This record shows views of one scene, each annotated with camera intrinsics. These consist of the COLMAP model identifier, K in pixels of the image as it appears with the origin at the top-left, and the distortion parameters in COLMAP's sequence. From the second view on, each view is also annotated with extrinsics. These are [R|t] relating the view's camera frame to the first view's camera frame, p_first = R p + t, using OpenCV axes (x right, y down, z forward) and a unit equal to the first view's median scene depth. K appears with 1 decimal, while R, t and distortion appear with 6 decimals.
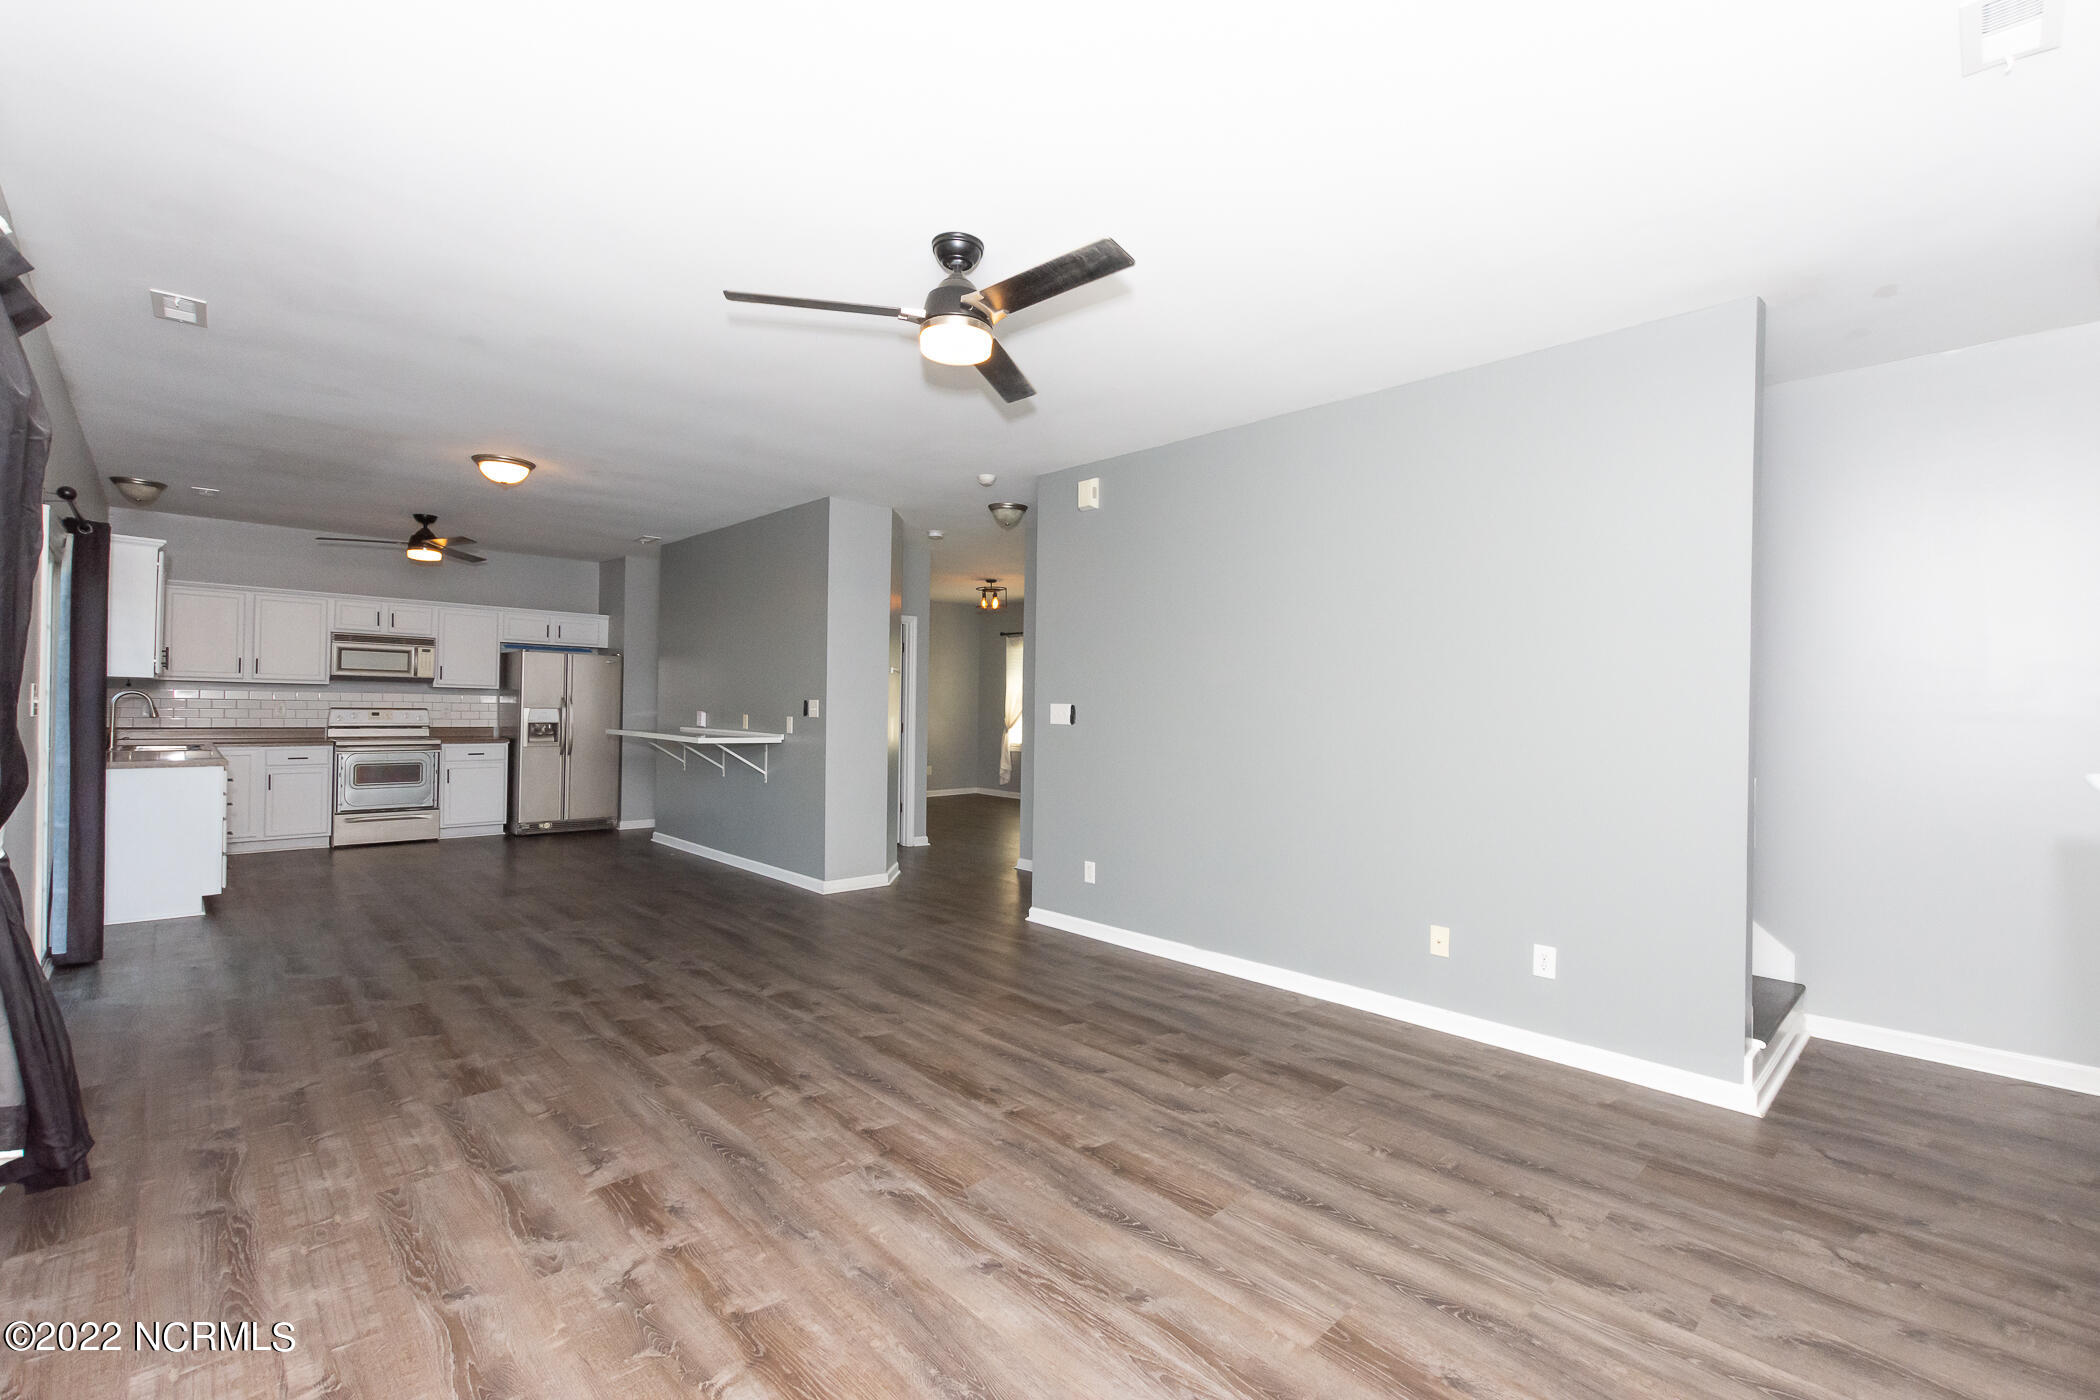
lens RADIAL K [[924.4, 0, 1050.0], [0, 924.4, 700.0], [0, 0, 1]] dist [0.002484, -0.000209]
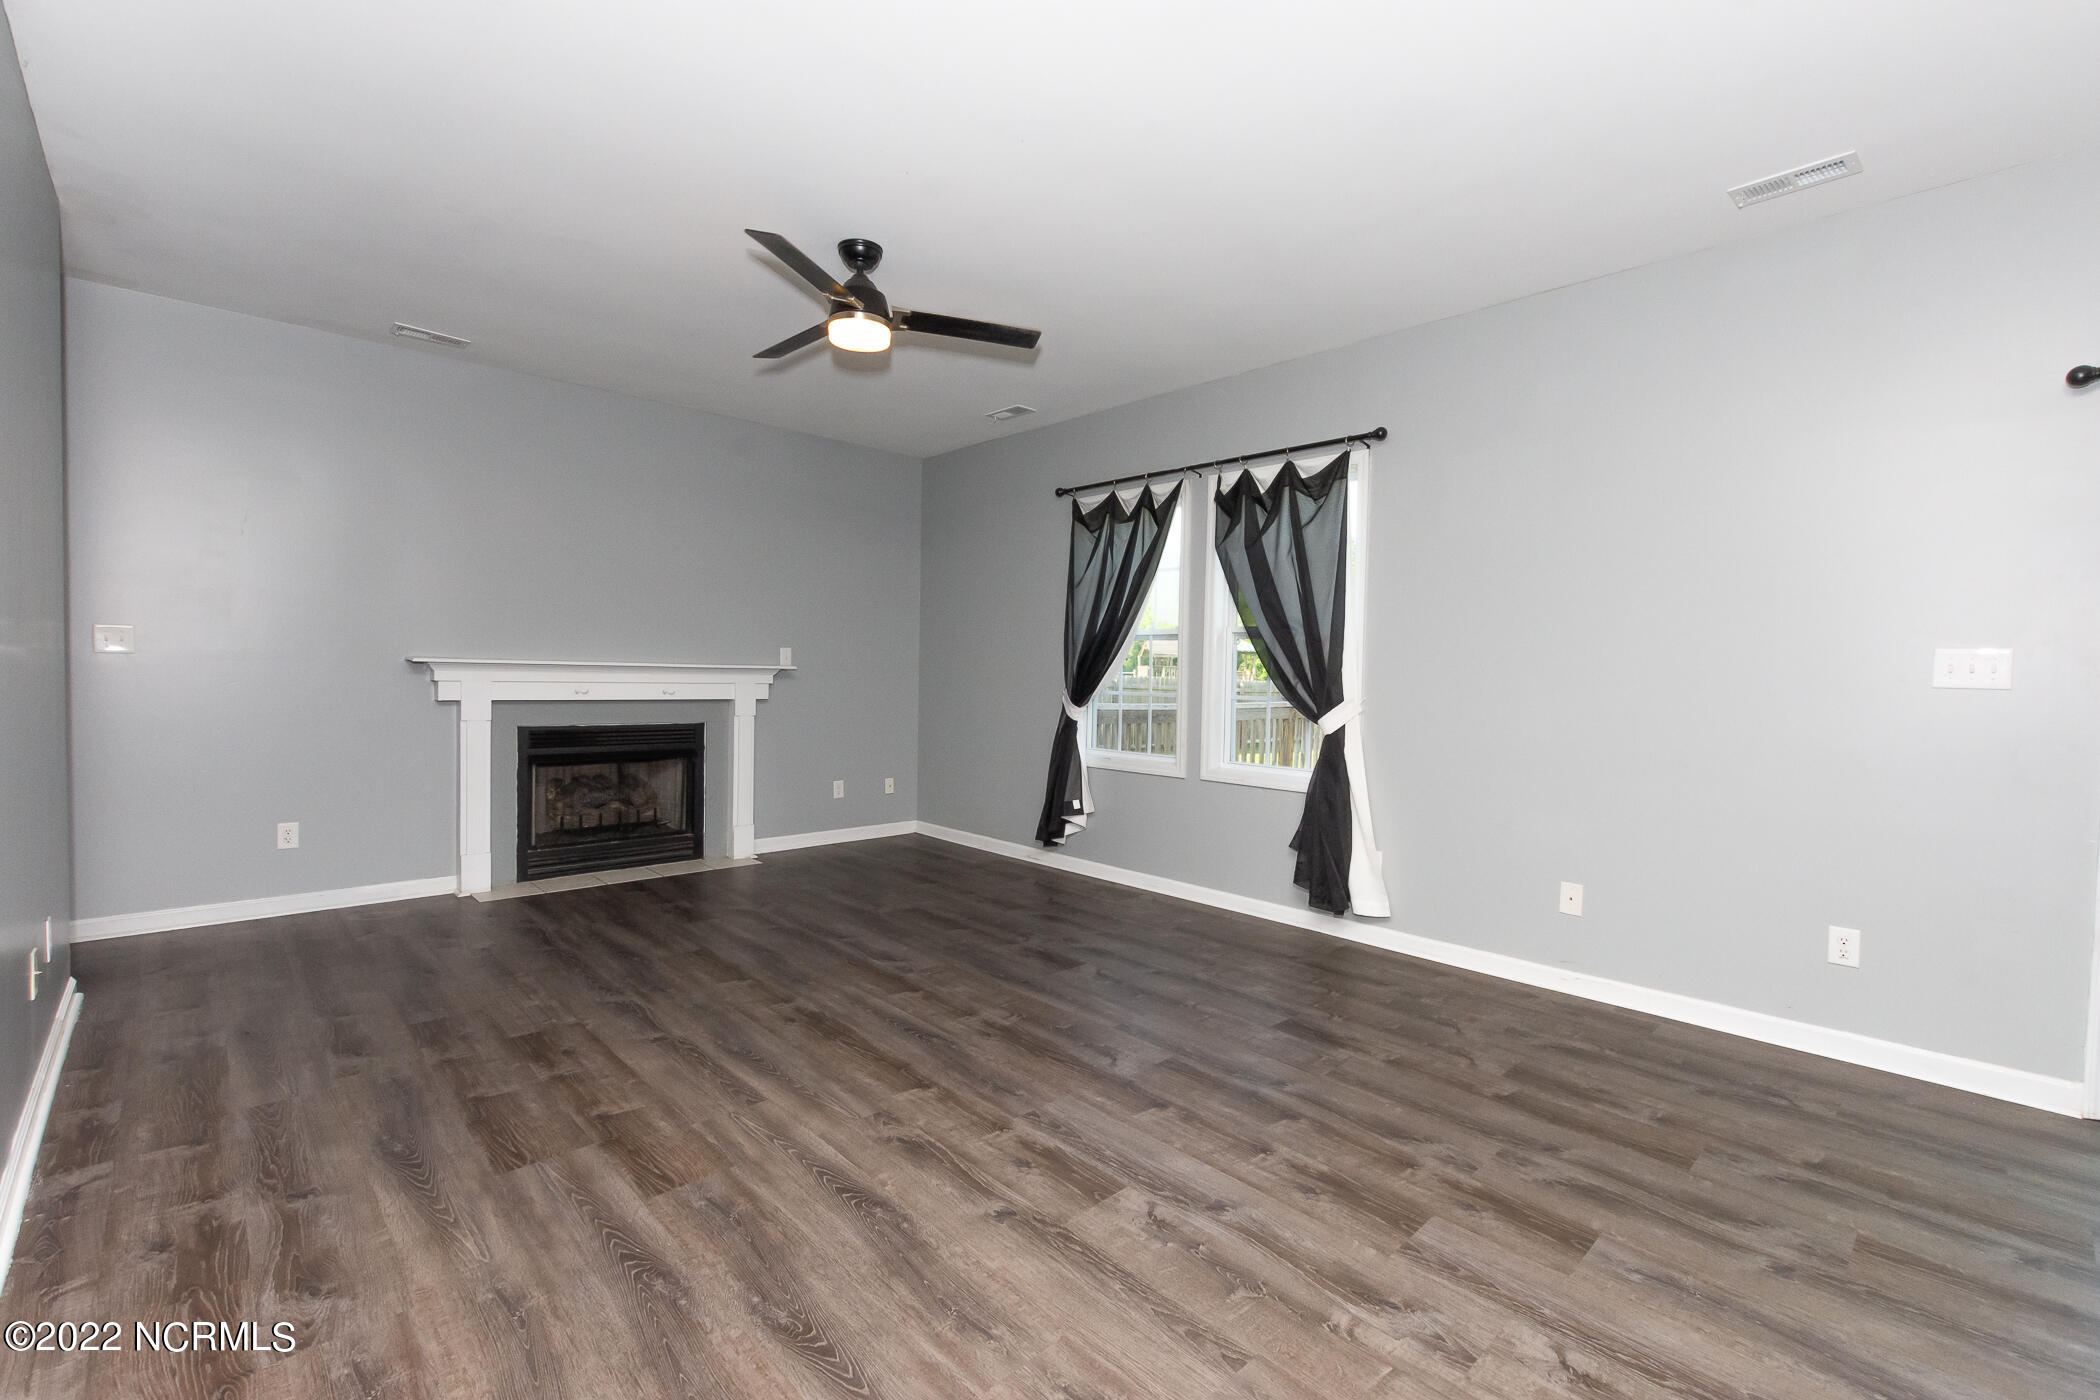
lens RADIAL K [[924.4, 0, 1050.0], [0, 924.4, 700.0], [0, 0, 1]] dist [0.002484, -0.000209]
pose [[-0.999305, -0.035905, 0.010013, -0.330706], [-0.035608, 0.998961, 0.028430, 0.035943], [-0.011024, 0.028054, -0.999546, 1.945582]]
